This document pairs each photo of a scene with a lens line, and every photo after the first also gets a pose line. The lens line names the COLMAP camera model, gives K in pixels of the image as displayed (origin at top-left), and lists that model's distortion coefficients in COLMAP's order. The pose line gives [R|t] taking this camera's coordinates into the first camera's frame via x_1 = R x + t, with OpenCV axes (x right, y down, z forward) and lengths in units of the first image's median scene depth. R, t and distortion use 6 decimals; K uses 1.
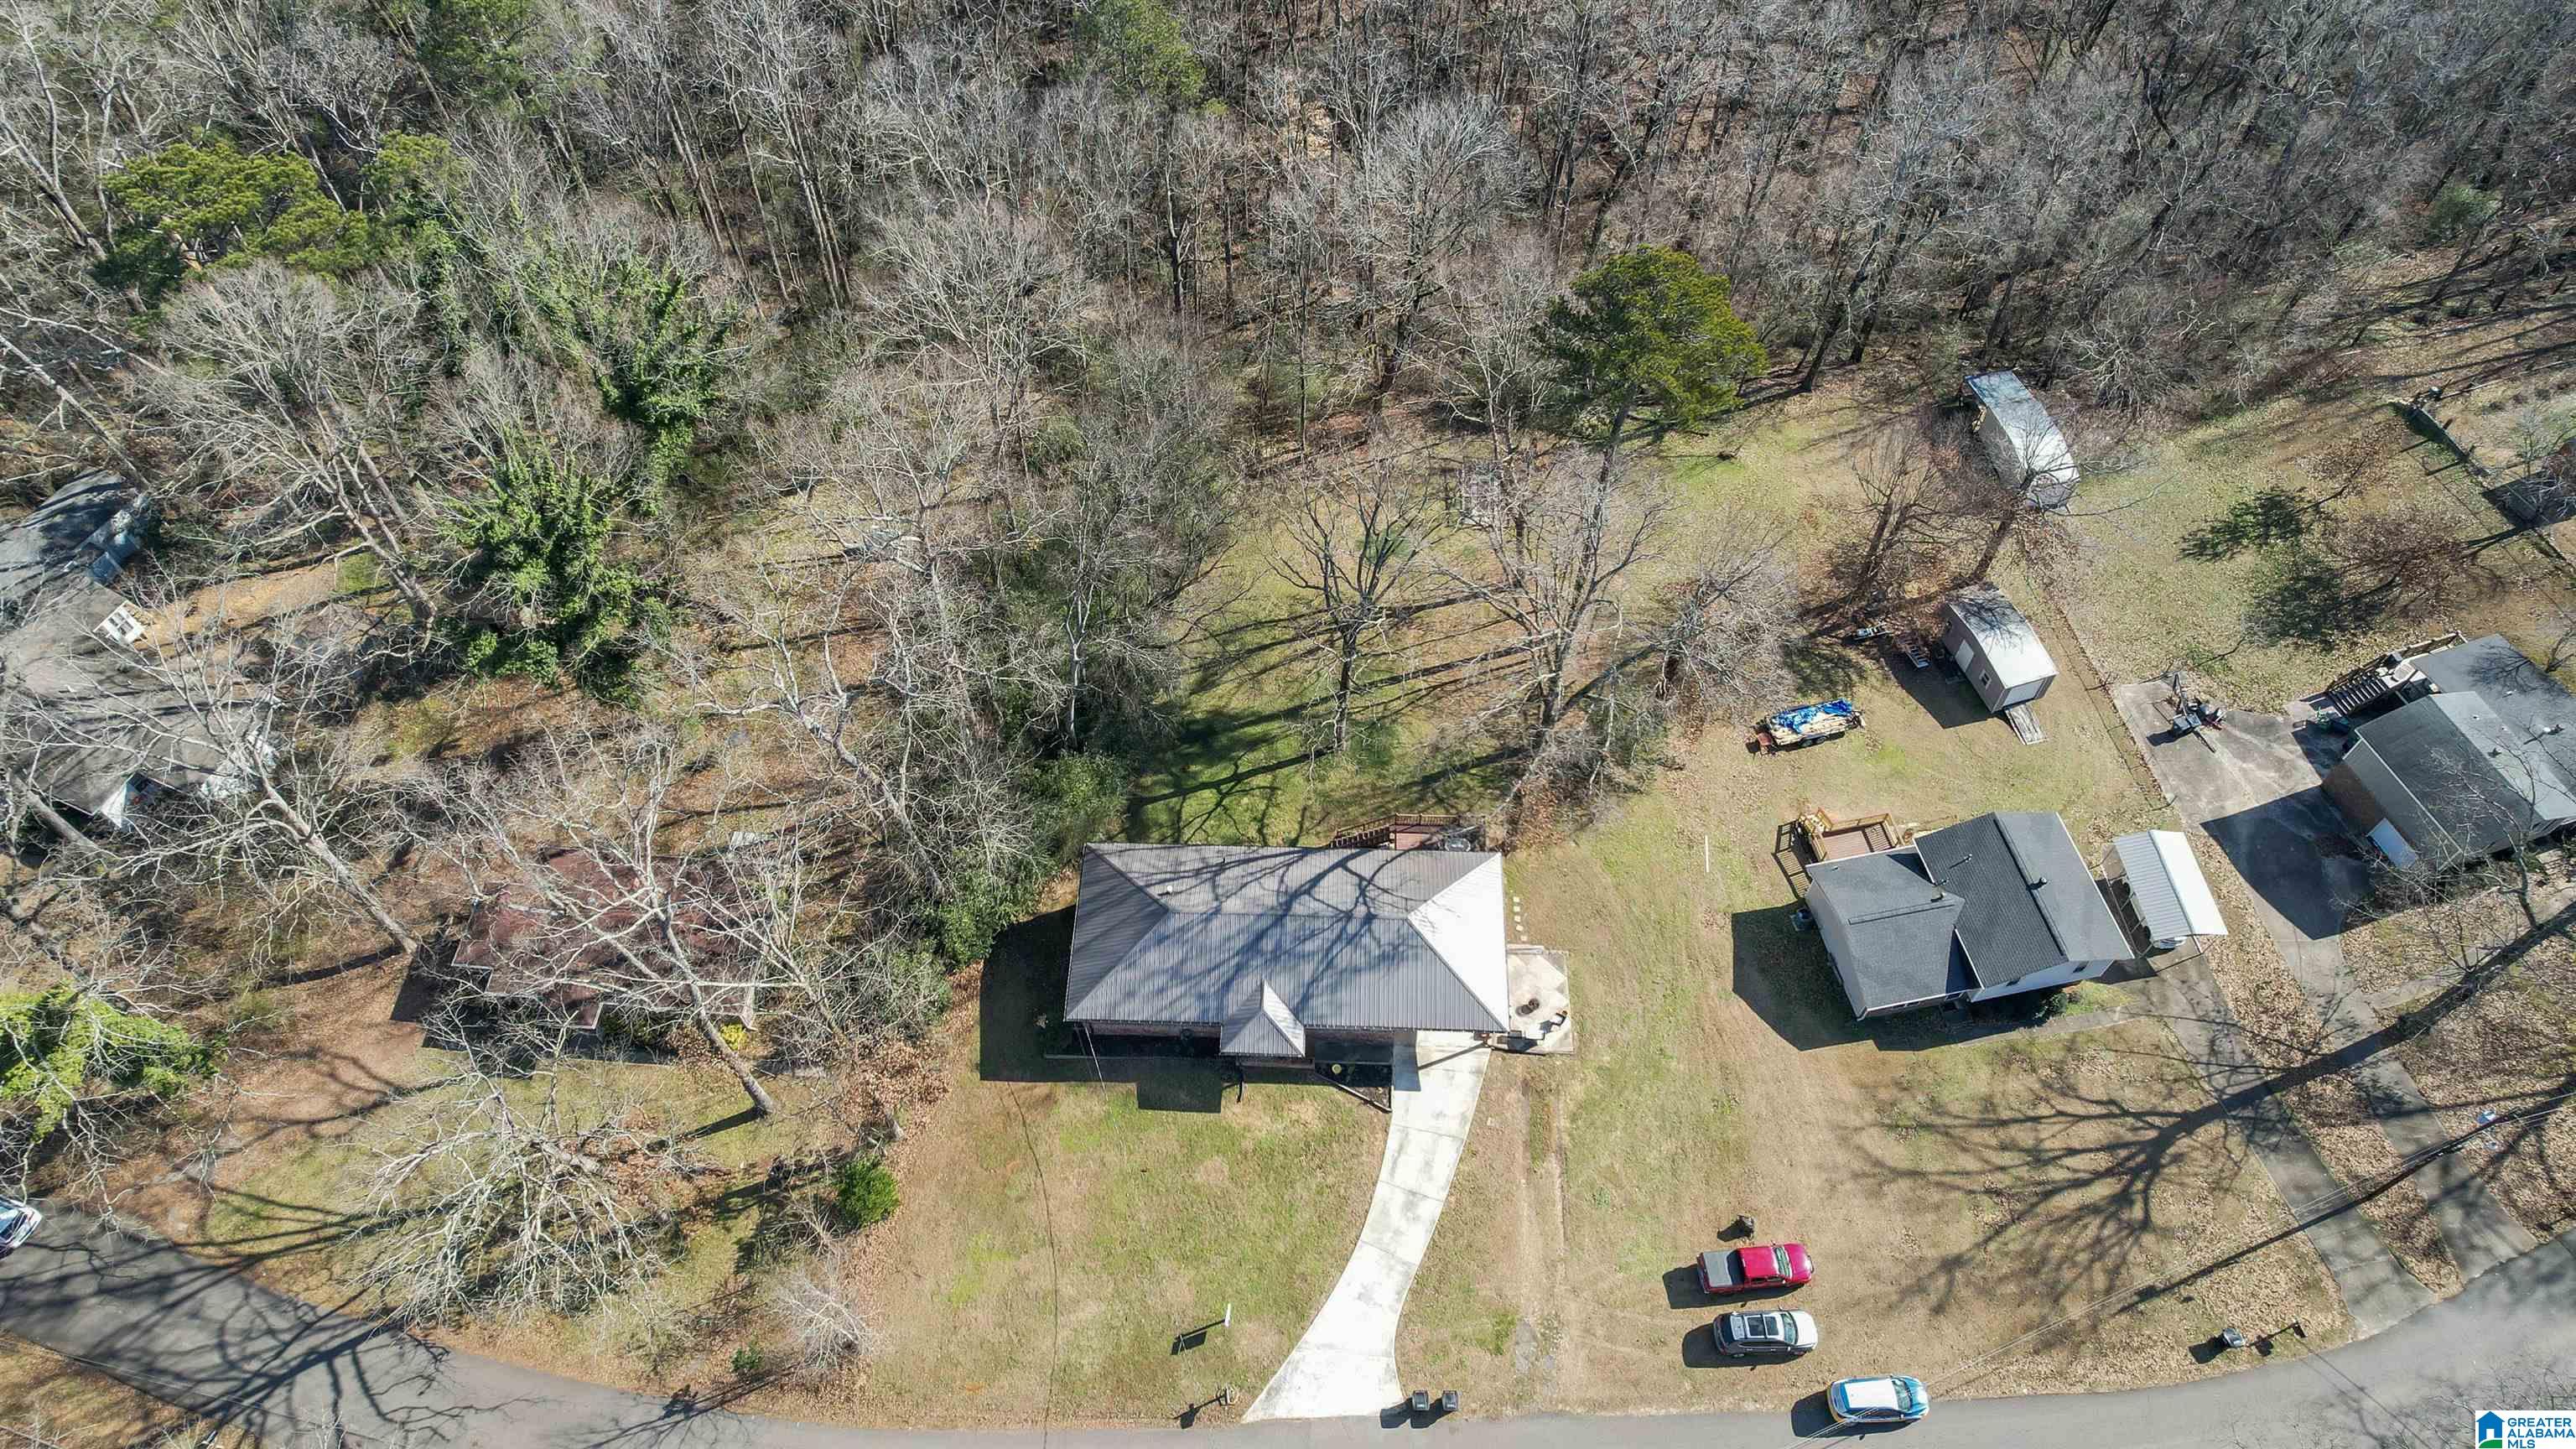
lens RADIAL K [[1644.7, 0, 1283.6], [0, 1644.7, 723.1], [0, 0, 1]] dist [-0.082182, 0.077044]
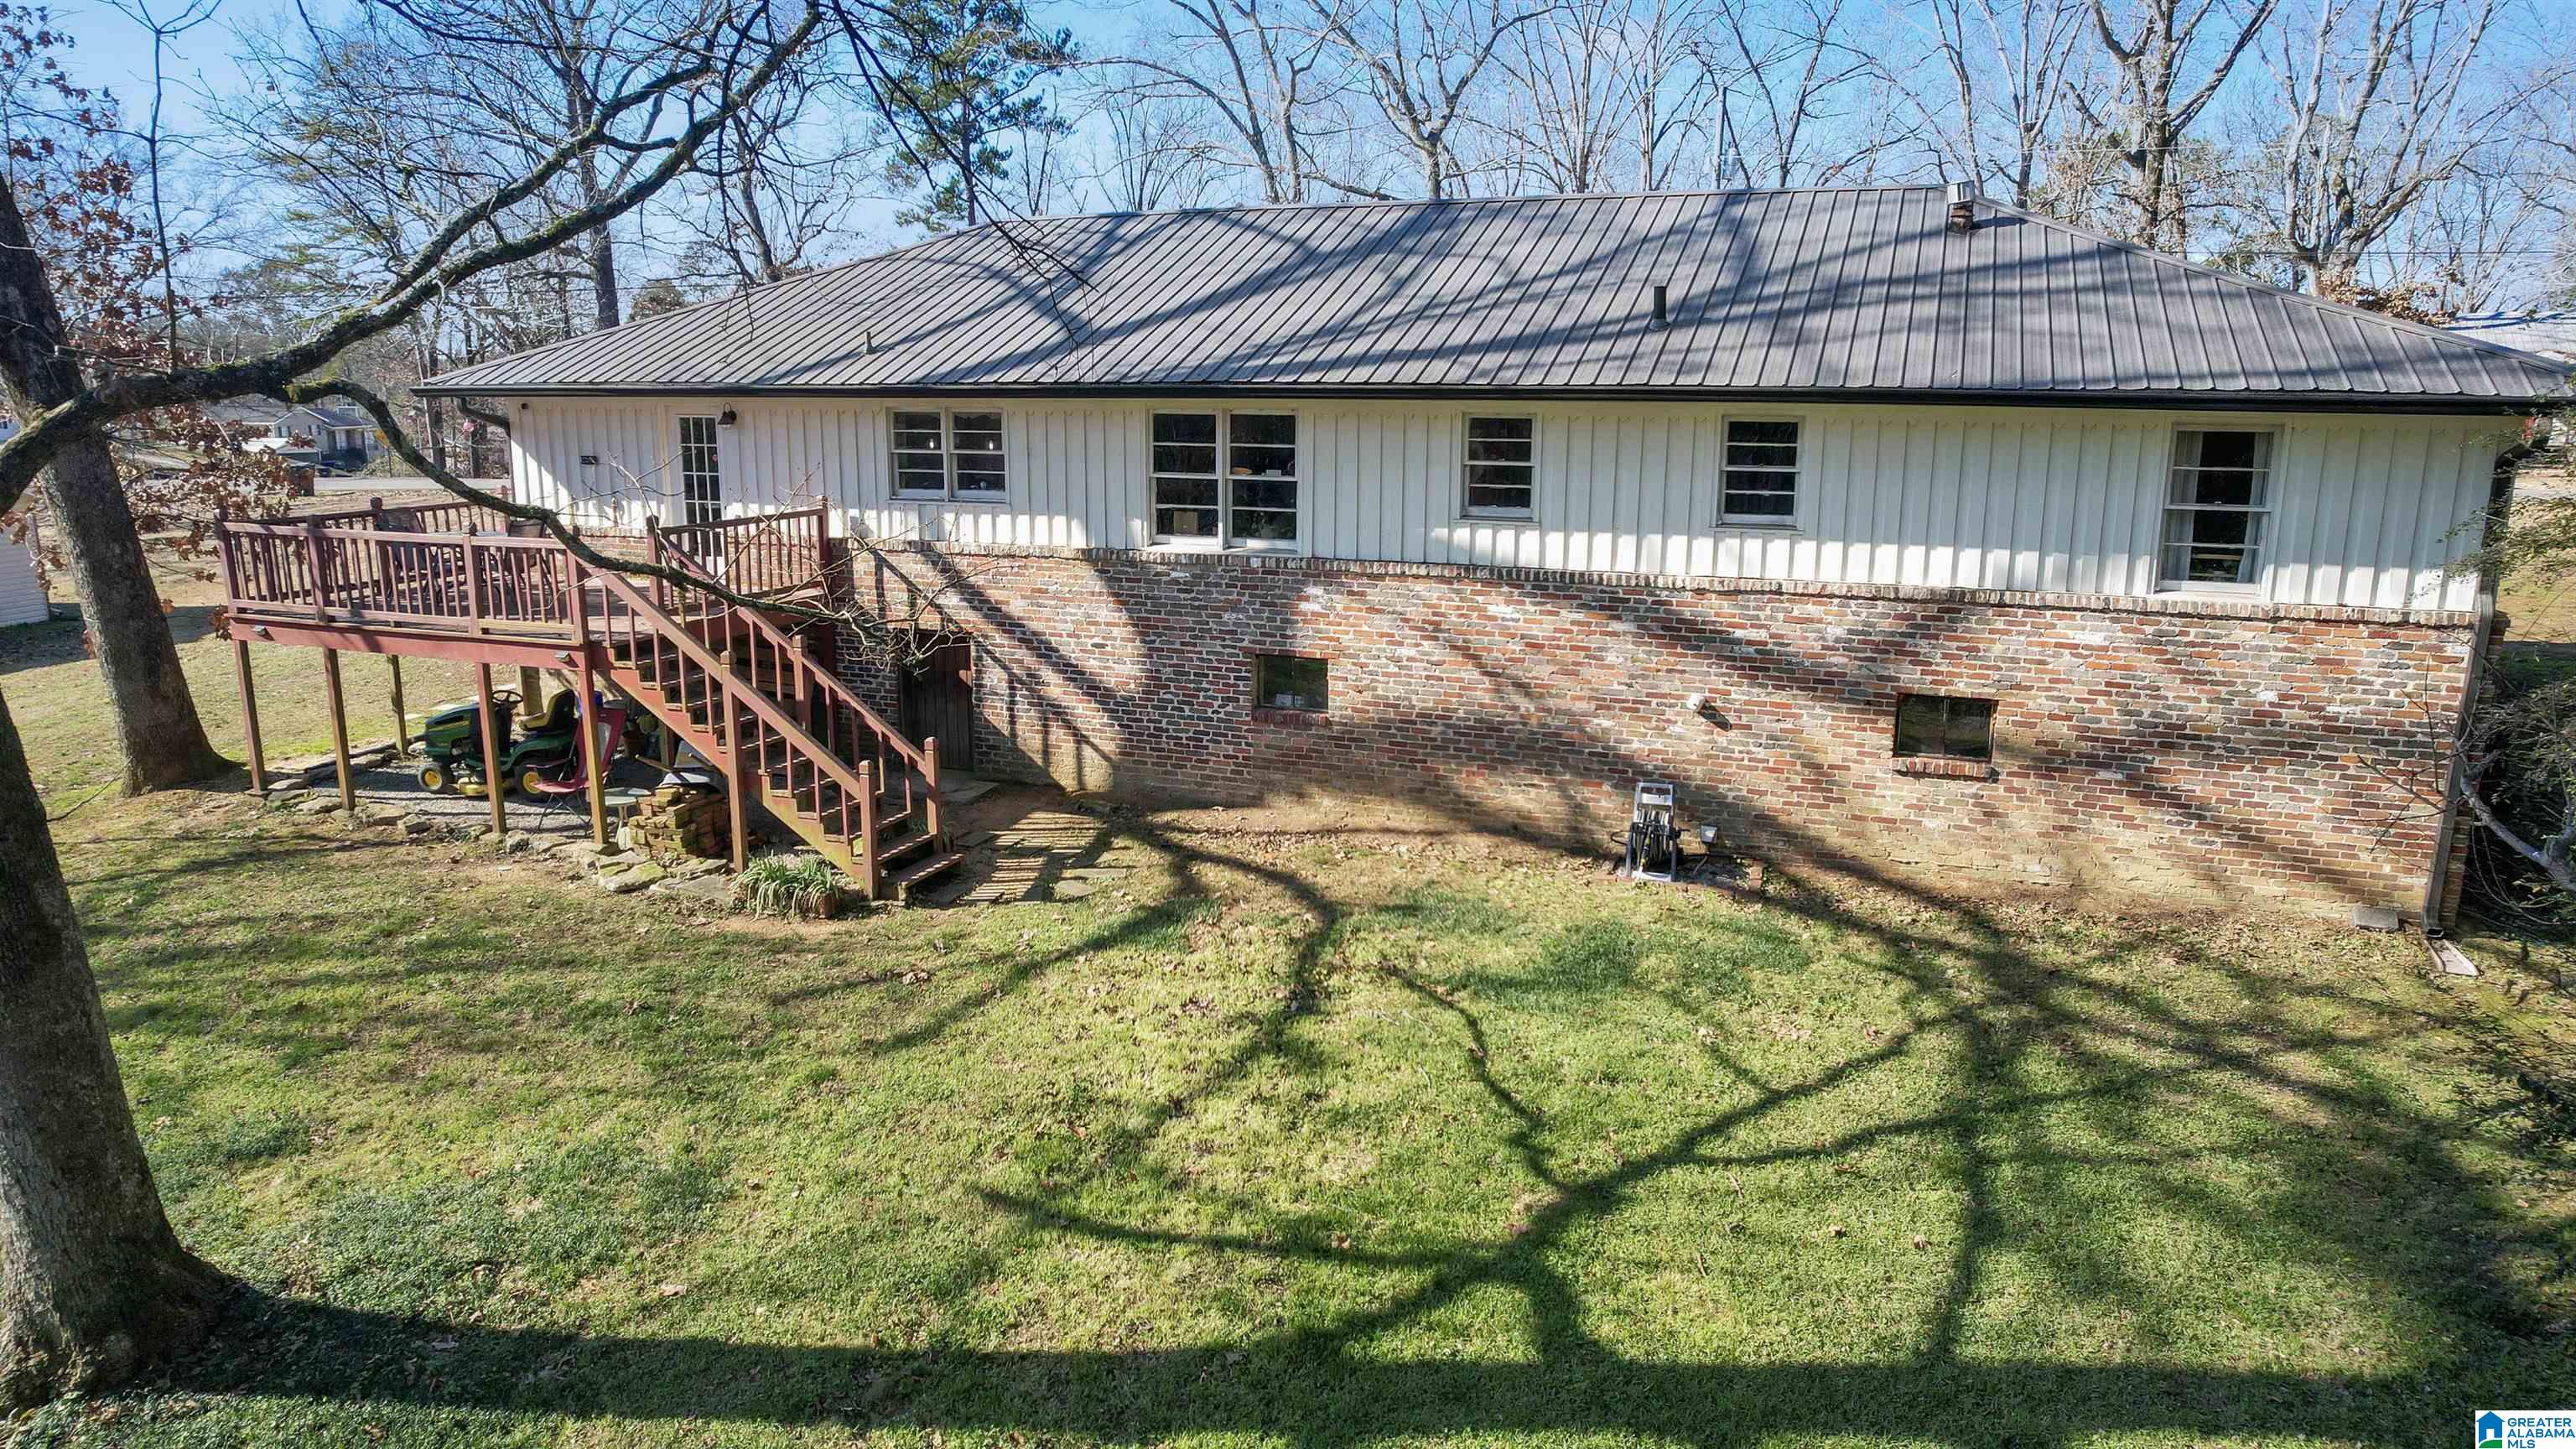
lens RADIAL K [[1644.7, 0, 1283.6], [0, 1644.7, 723.1], [0, 0, 1]] dist [-0.082182, 0.077044]
pose [[-0.940737, -0.068516, 0.332143, -0.061587], [0.271596, 0.434314, 0.858841, -0.064793], [-0.203099, 0.898152, -0.389967, 1.164786]]
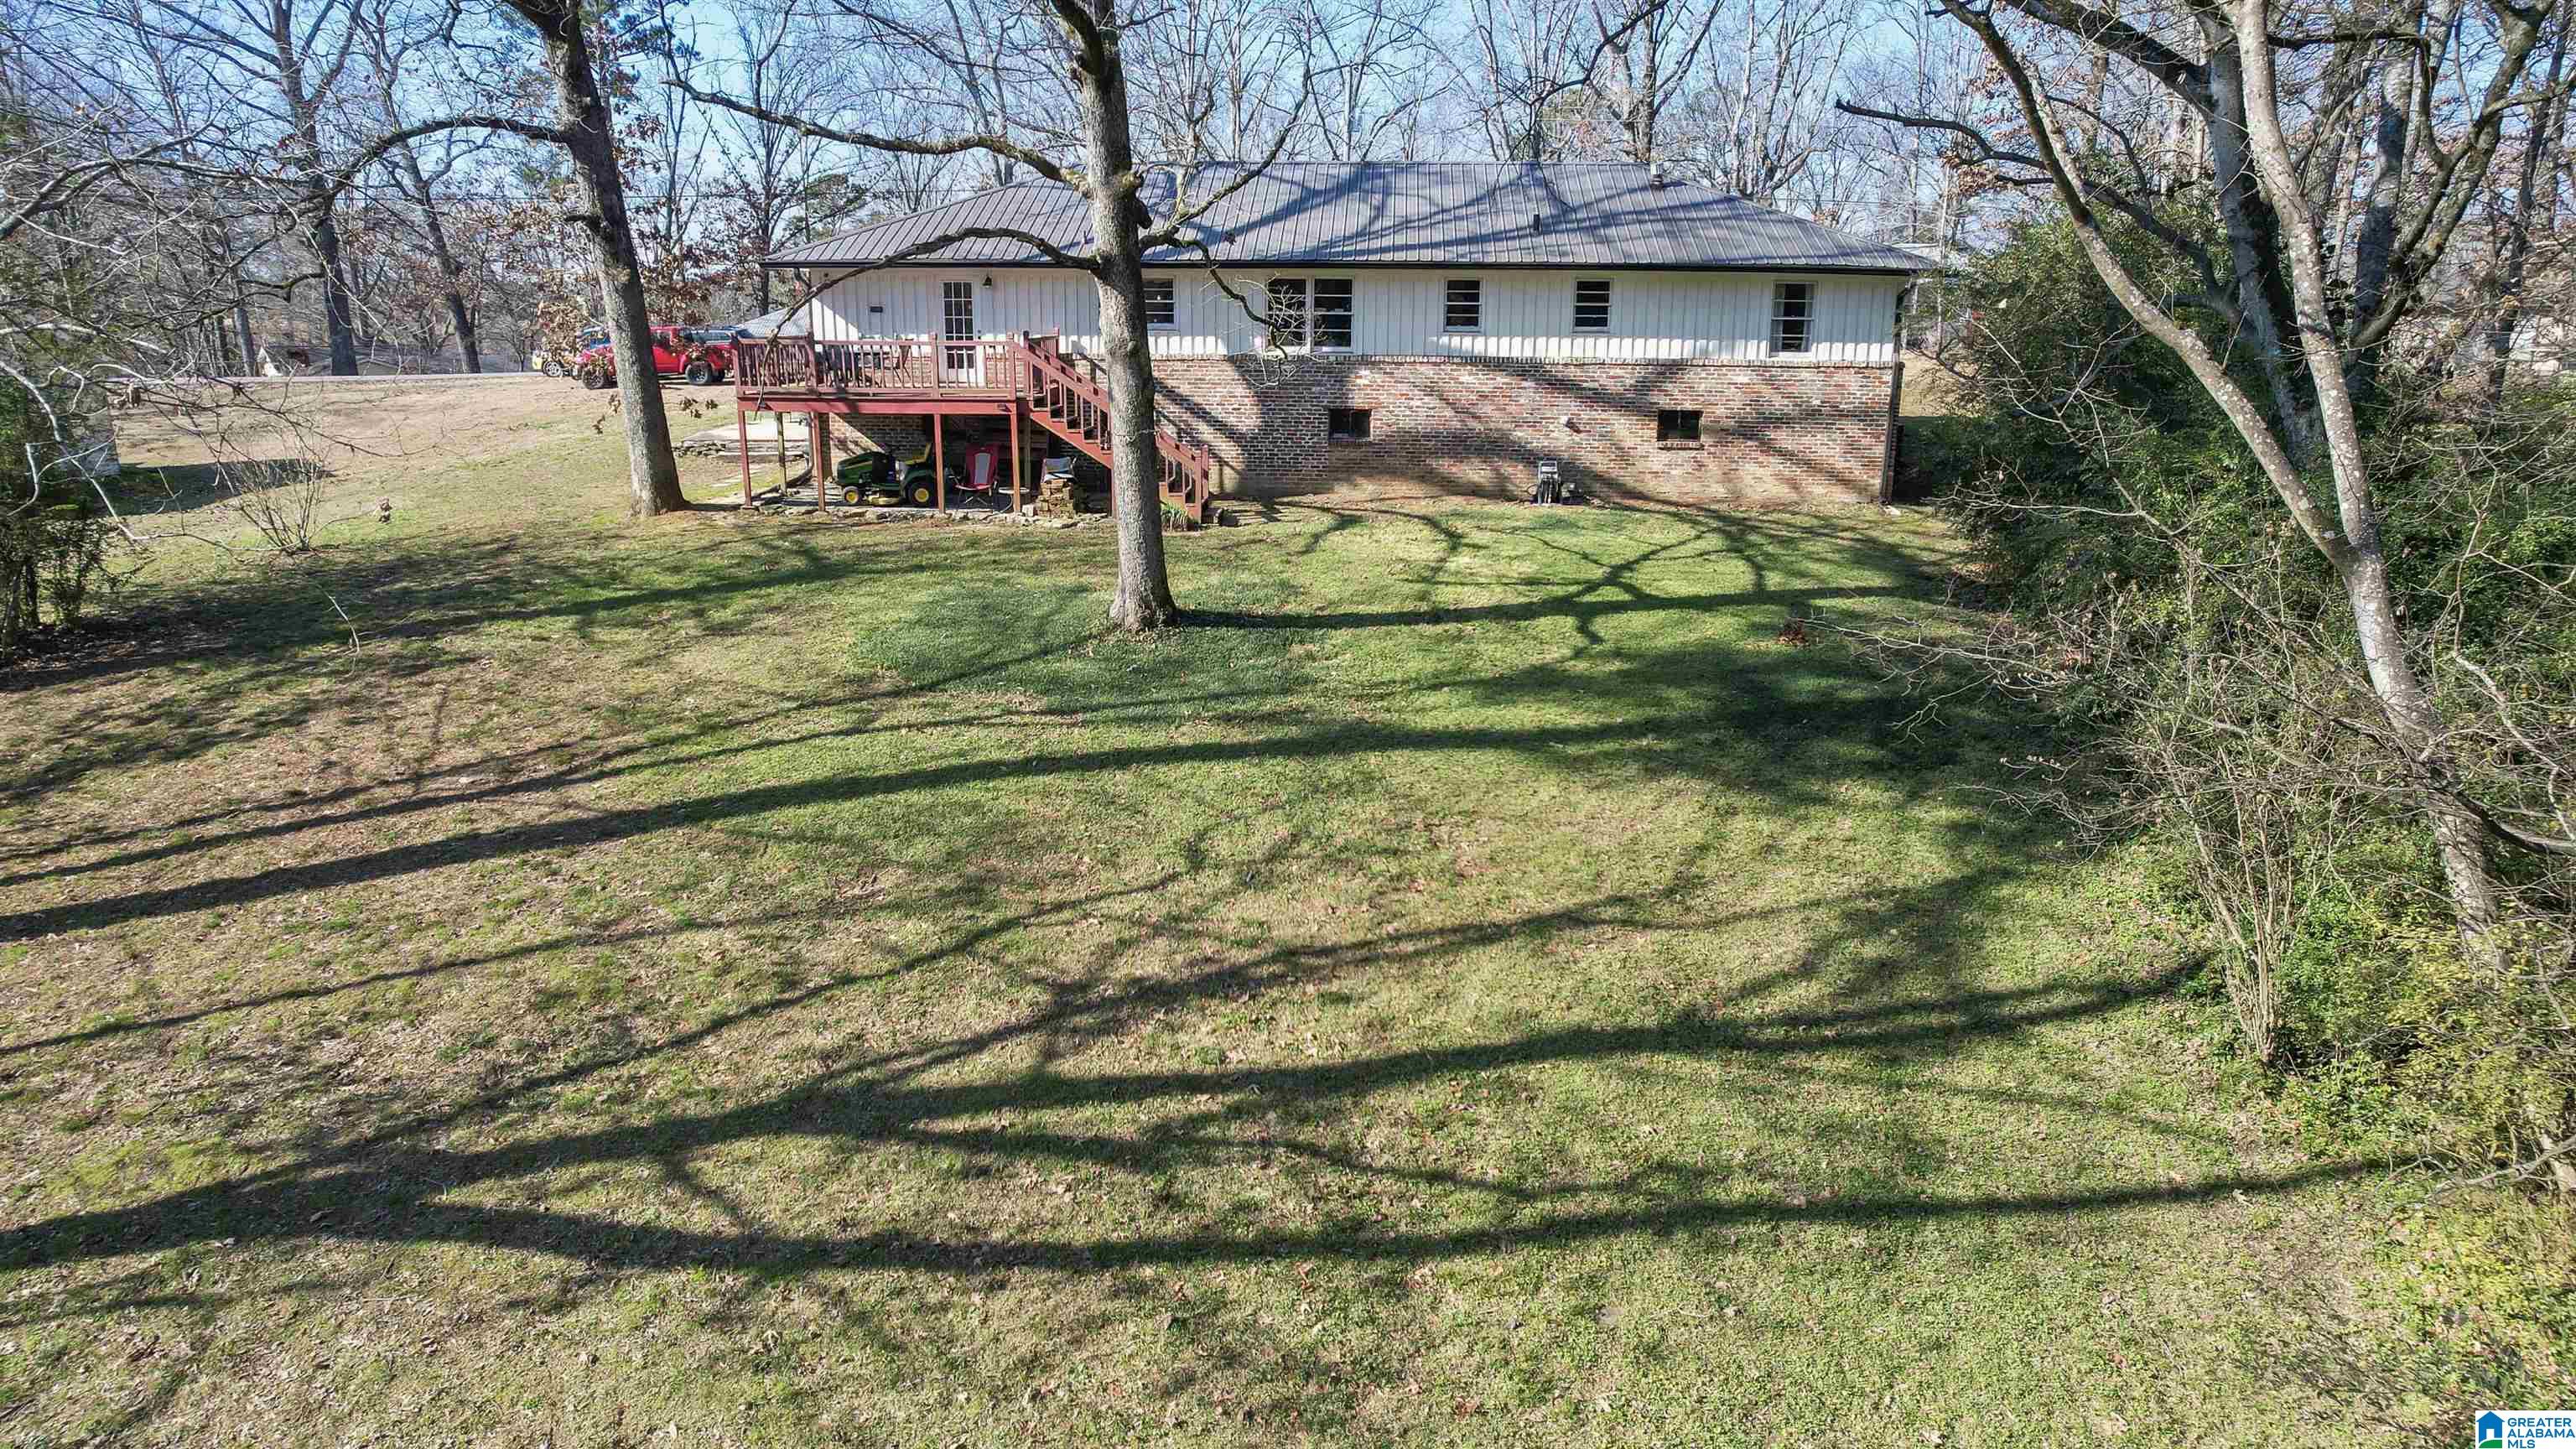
lens RADIAL K [[1641.8, 0, 1271.7], [0, 1641.8, 732.5], [0, 0, 1]] dist [-0.047554, 0.001444]
pose [[-0.999484, -0.009554, 0.030664, 0.011238], [0.024697, 0.381752, 0.923935, -0.216908], [-0.020534, 0.924215, -0.381319, 1.292758]]
